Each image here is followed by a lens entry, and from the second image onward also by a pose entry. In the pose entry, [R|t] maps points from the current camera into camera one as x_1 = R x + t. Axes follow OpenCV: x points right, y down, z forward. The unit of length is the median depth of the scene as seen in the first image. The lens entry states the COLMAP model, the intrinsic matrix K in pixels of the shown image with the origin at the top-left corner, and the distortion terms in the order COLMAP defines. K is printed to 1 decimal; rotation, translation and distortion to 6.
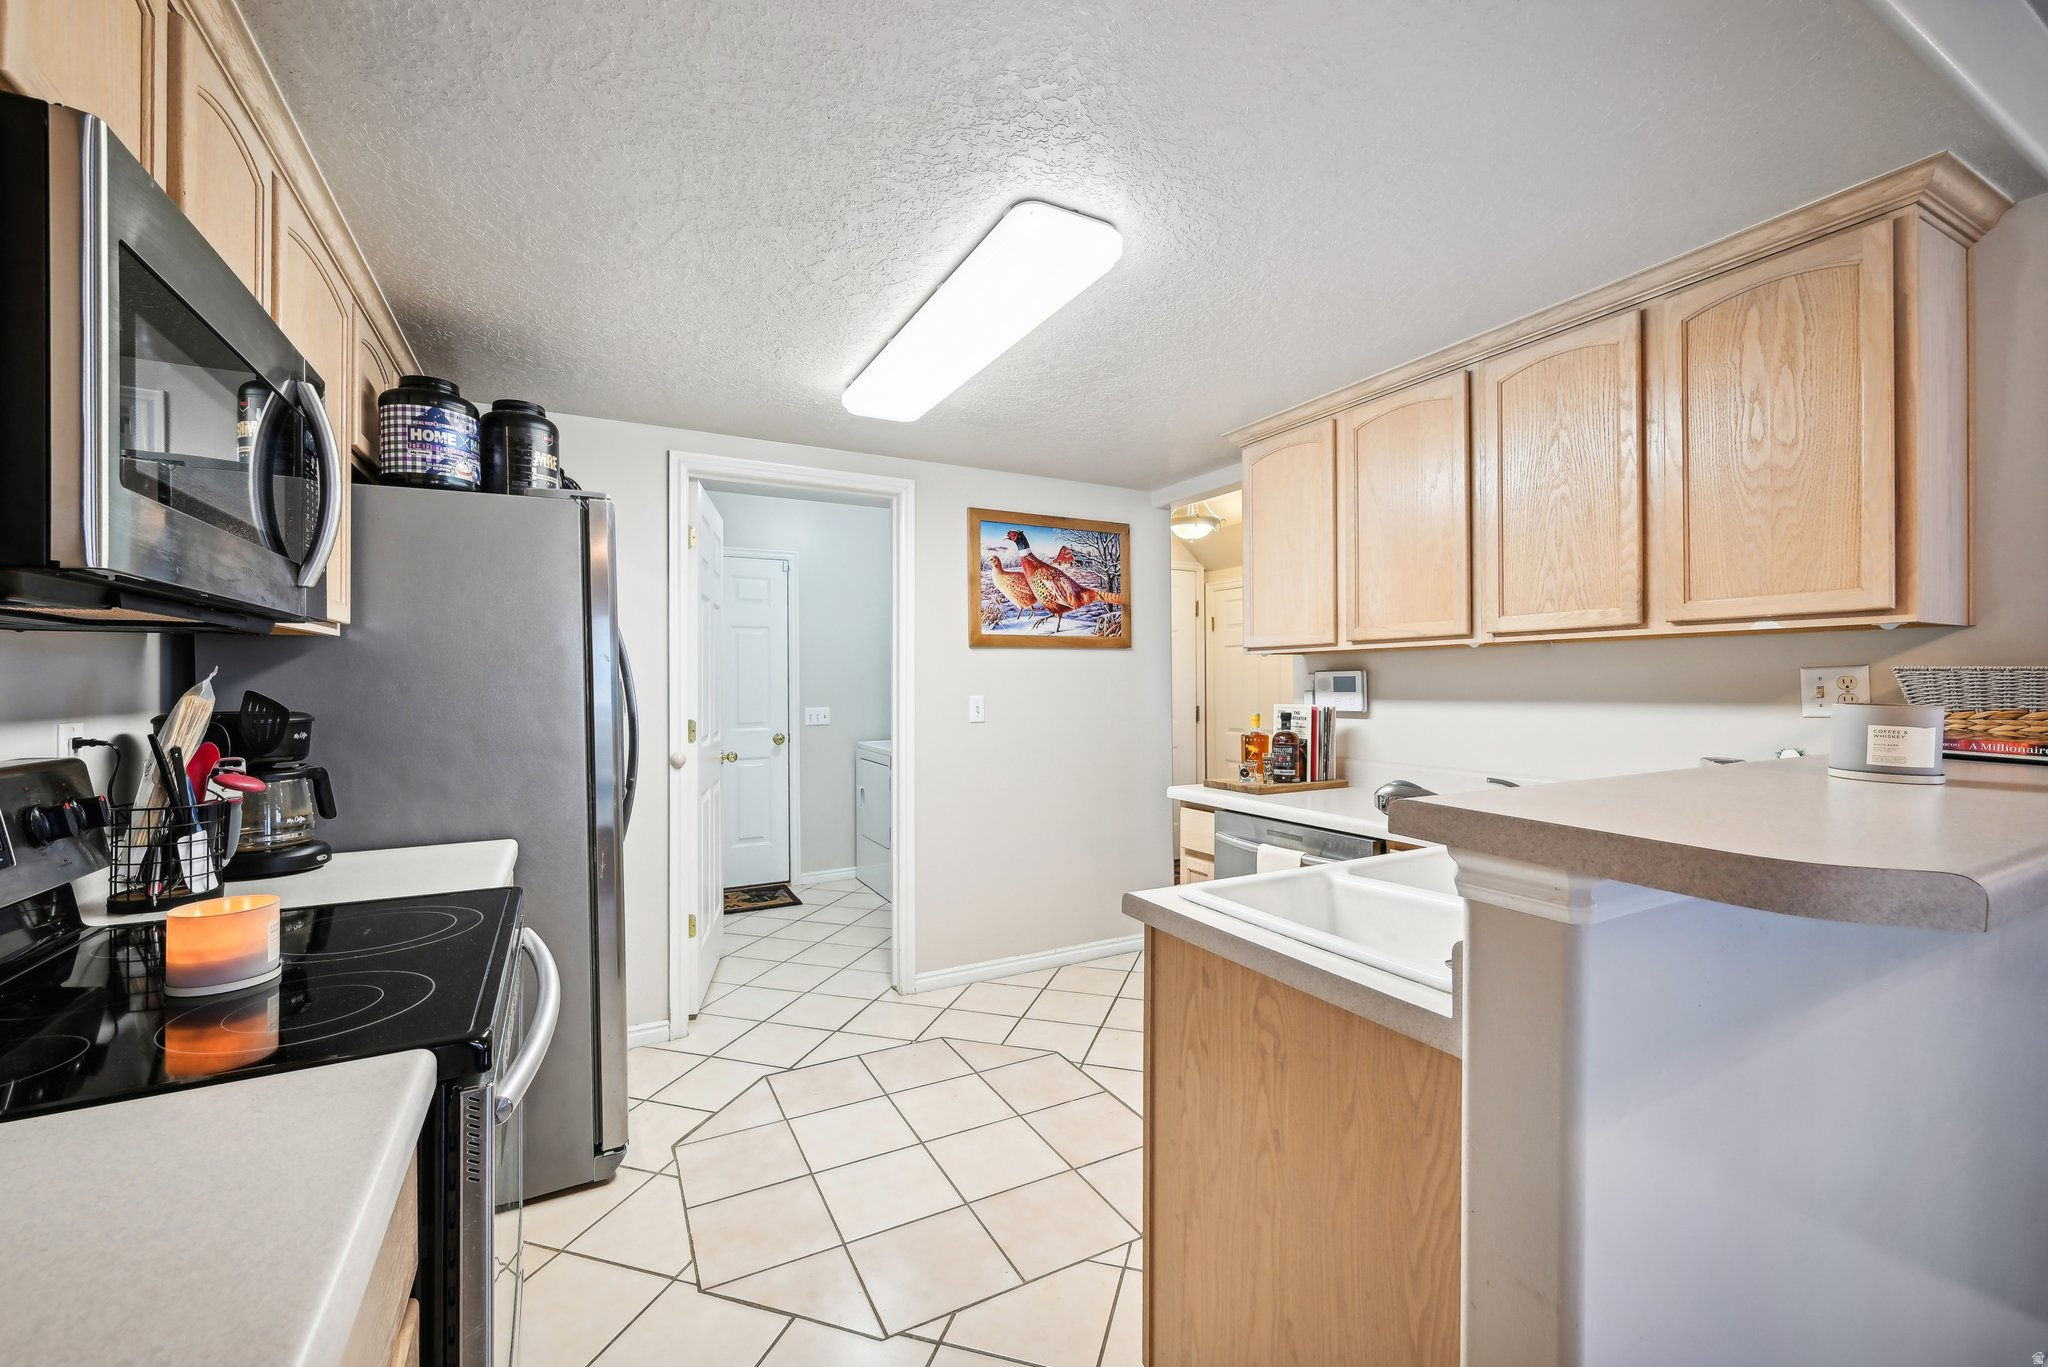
lens RADIAL K [[824.4, 0, 1021.3], [0, 824.4, 679.6], [0, 0, 1]] dist [-0.001605, -0.000046]
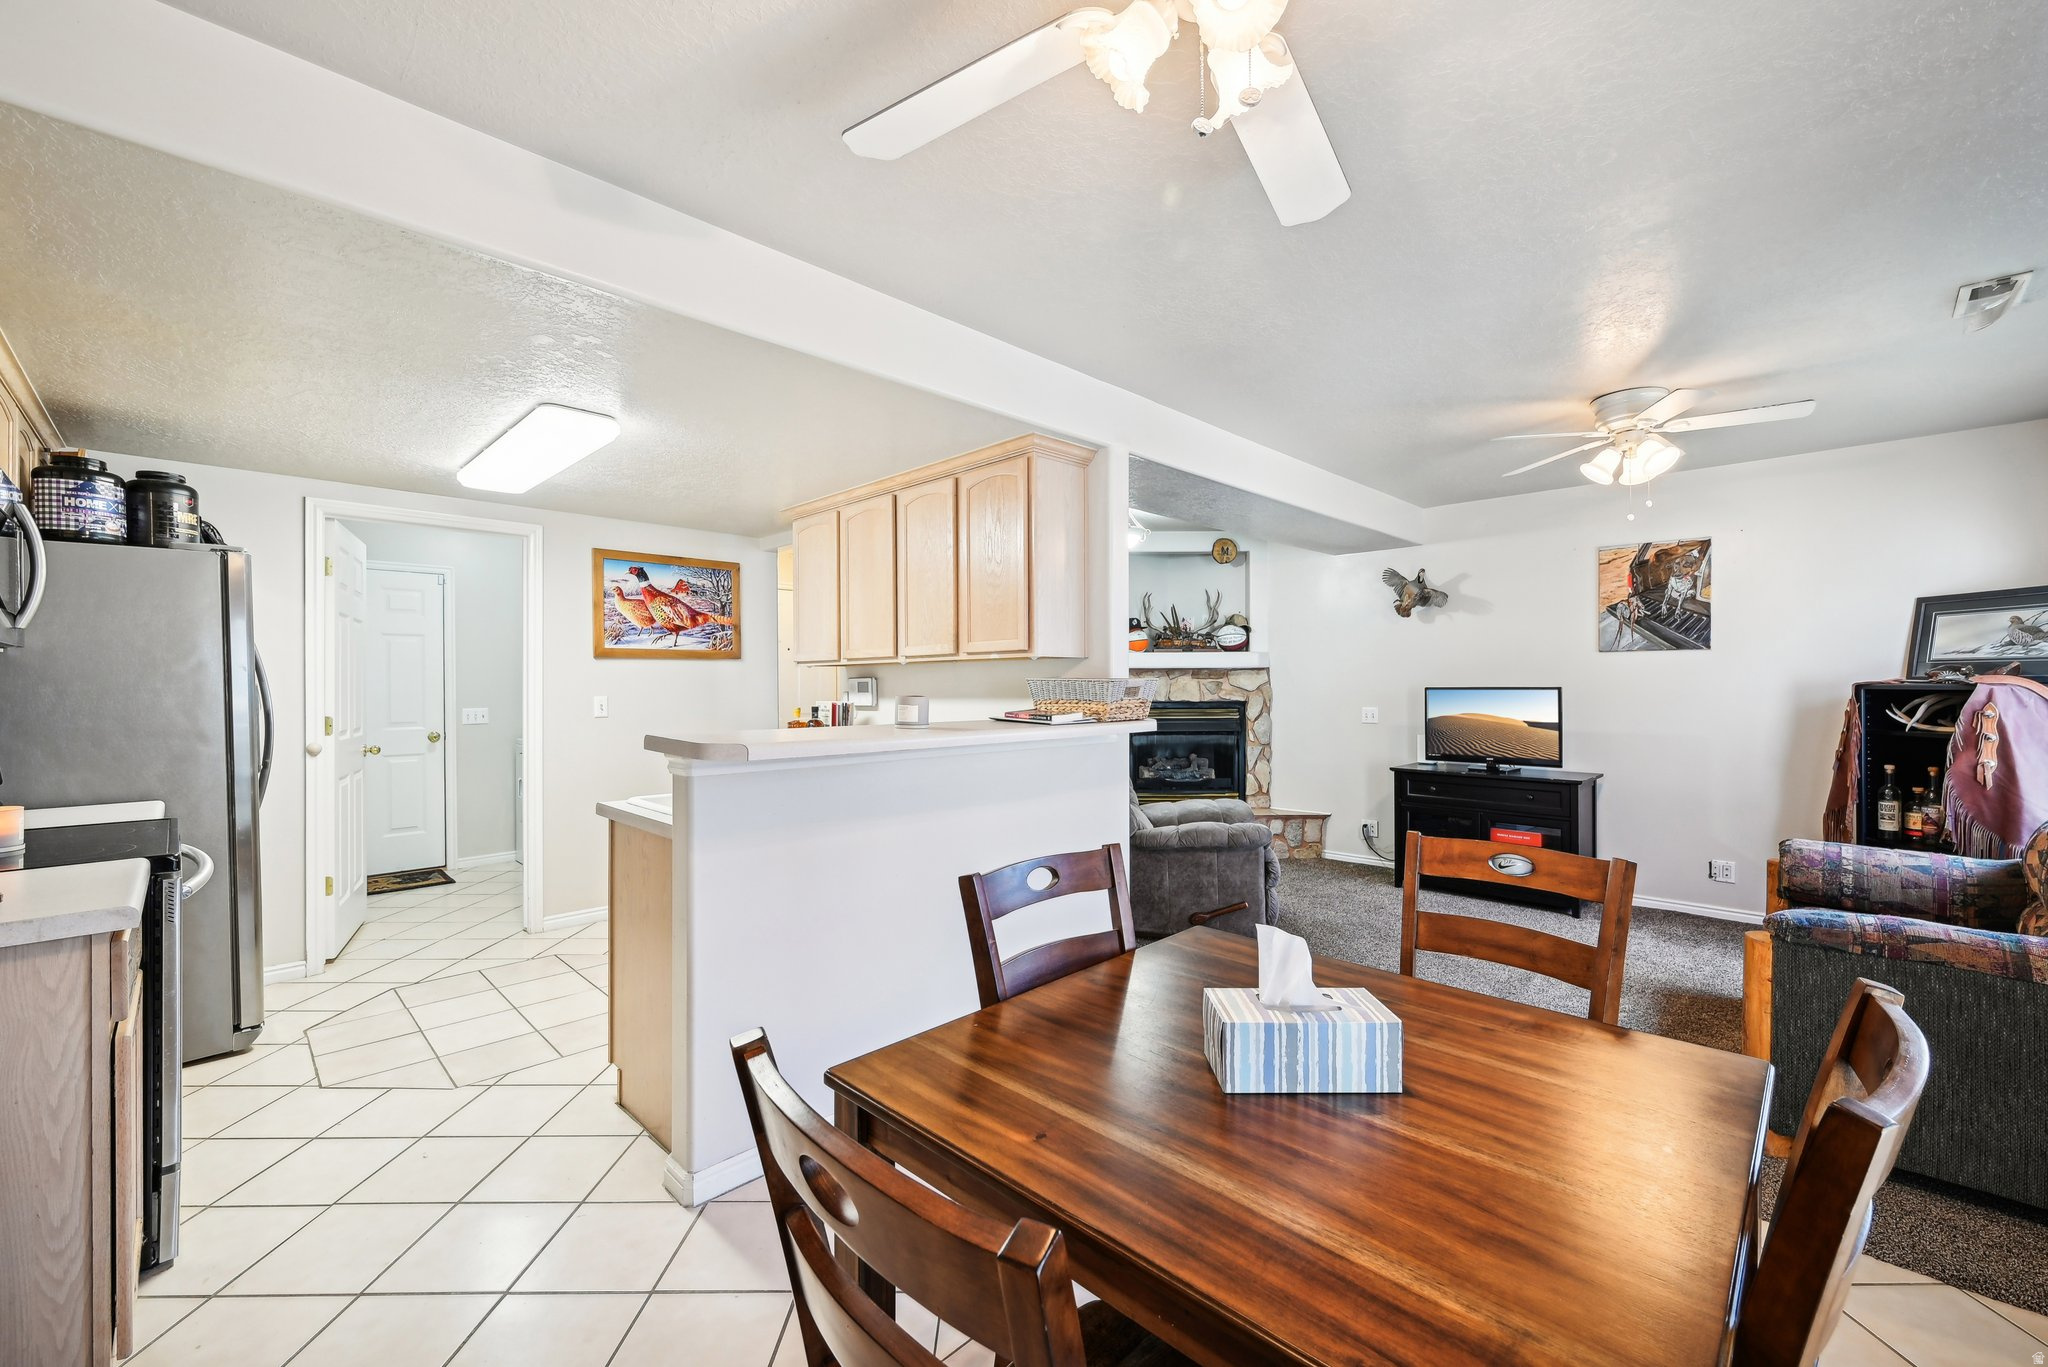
lens RADIAL K [[824.4, 0, 1023.0], [0, 824.4, 684.9], [0, 0, 1]] dist [-0.001605, -0.000046]
pose [[0.956481, 0.000508, 0.291794, 0.241554], [-0.001499, 0.999994, 0.003172, -0.003642], [-0.291791, -0.003471, 0.956476, -0.493360]]
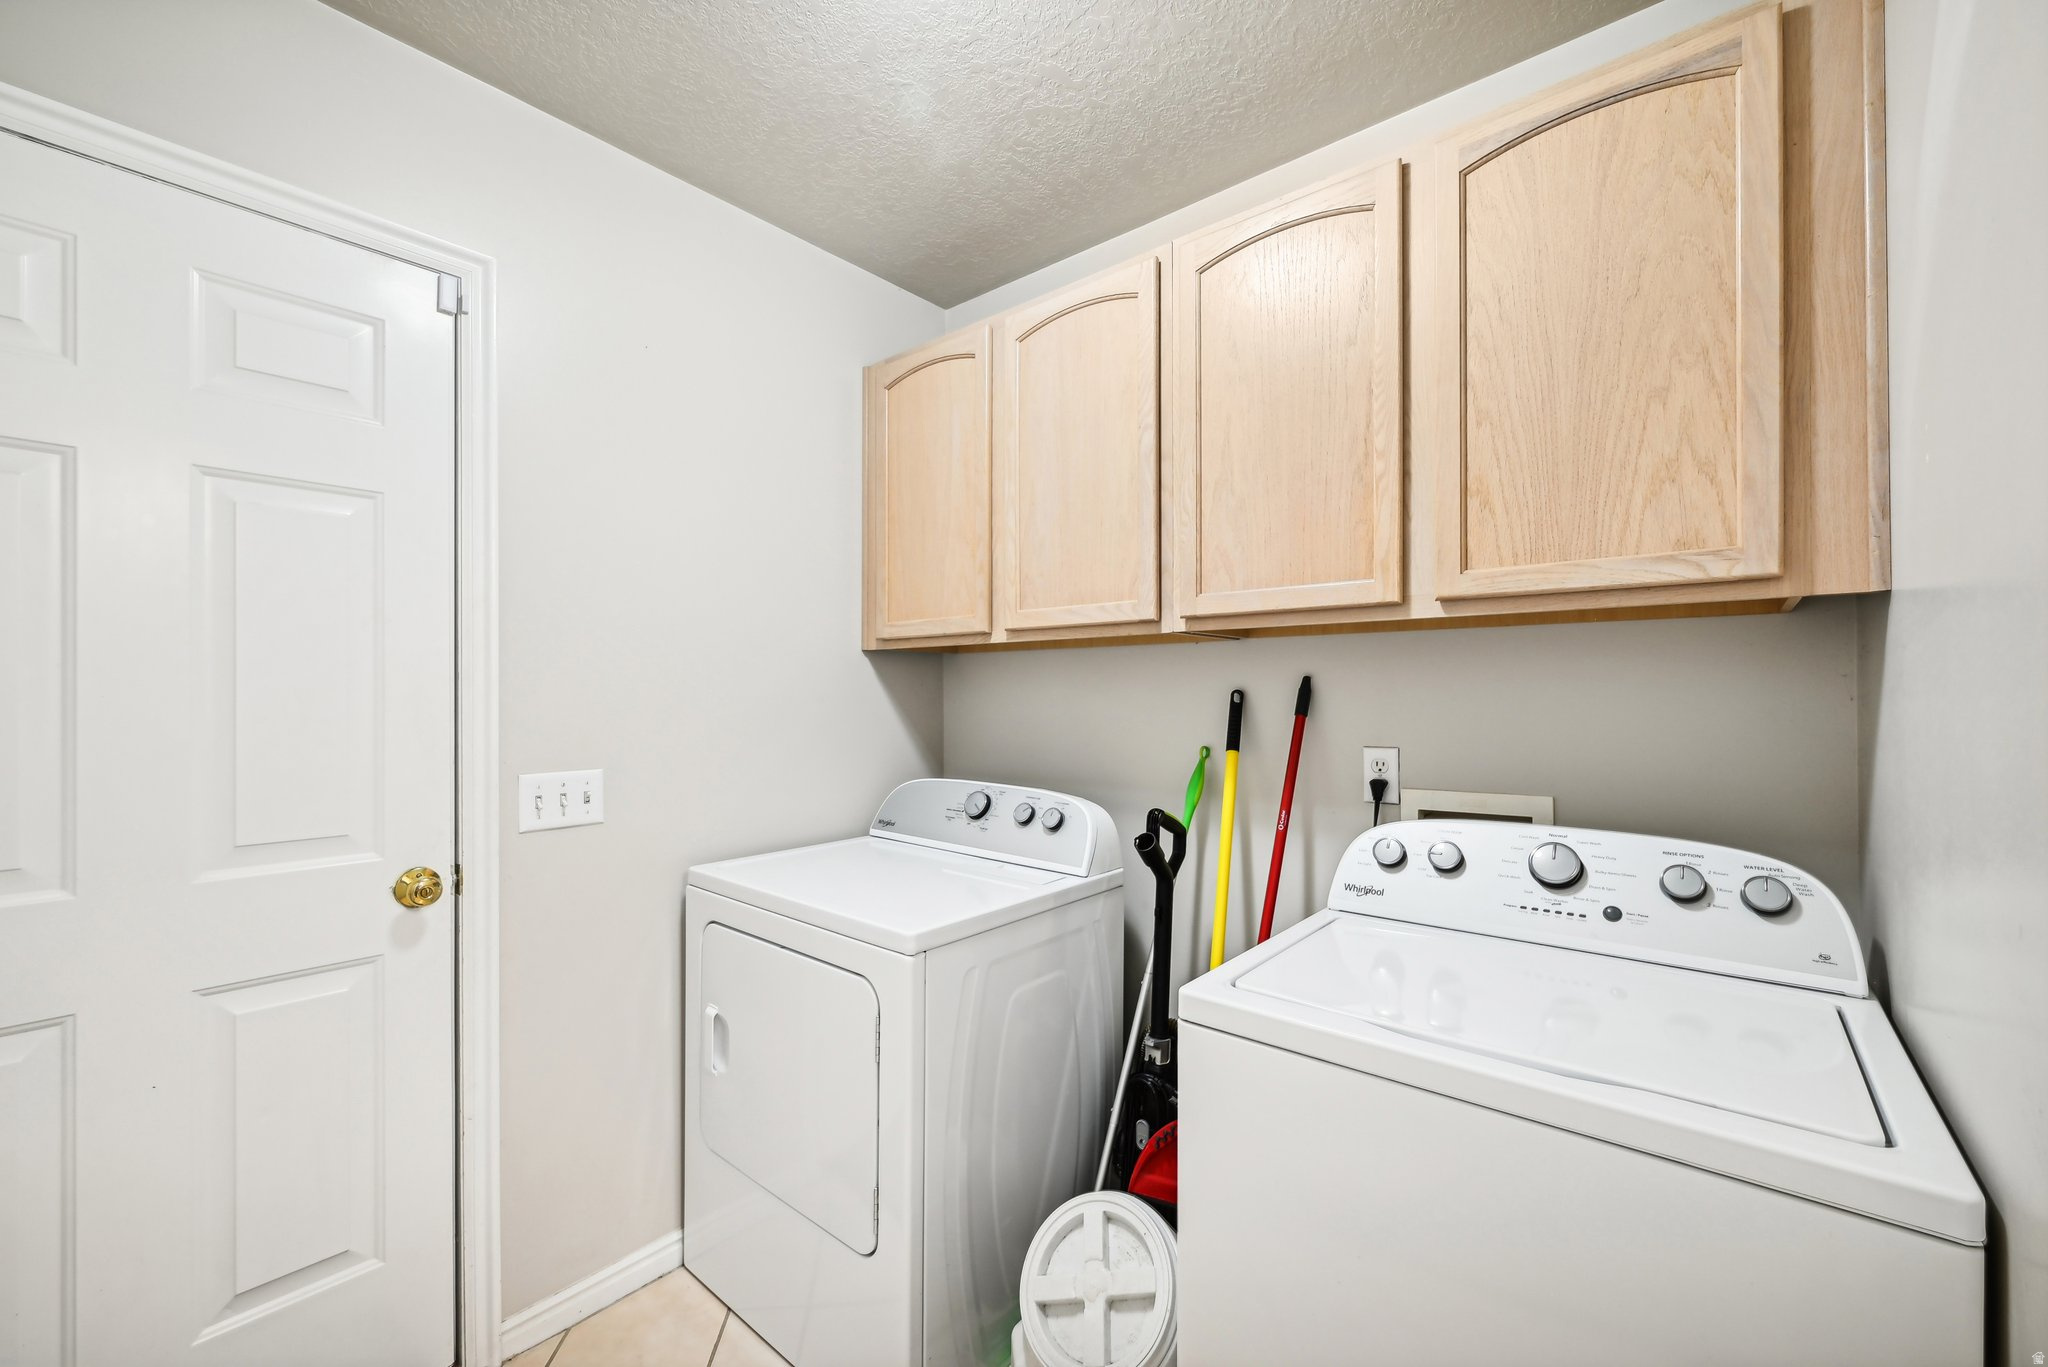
lens RADIAL K [[824.4, 0, 1026.2], [0, 824.4, 682.2], [0, 0, 1]] dist [-0.001605, -0.000046]
pose [[0.929634, 0.005261, 0.368447, -0.358653], [-0.004116, 0.999984, -0.003893, -0.000163], [-0.368462, 0.002103, 0.929641, 1.156507]]
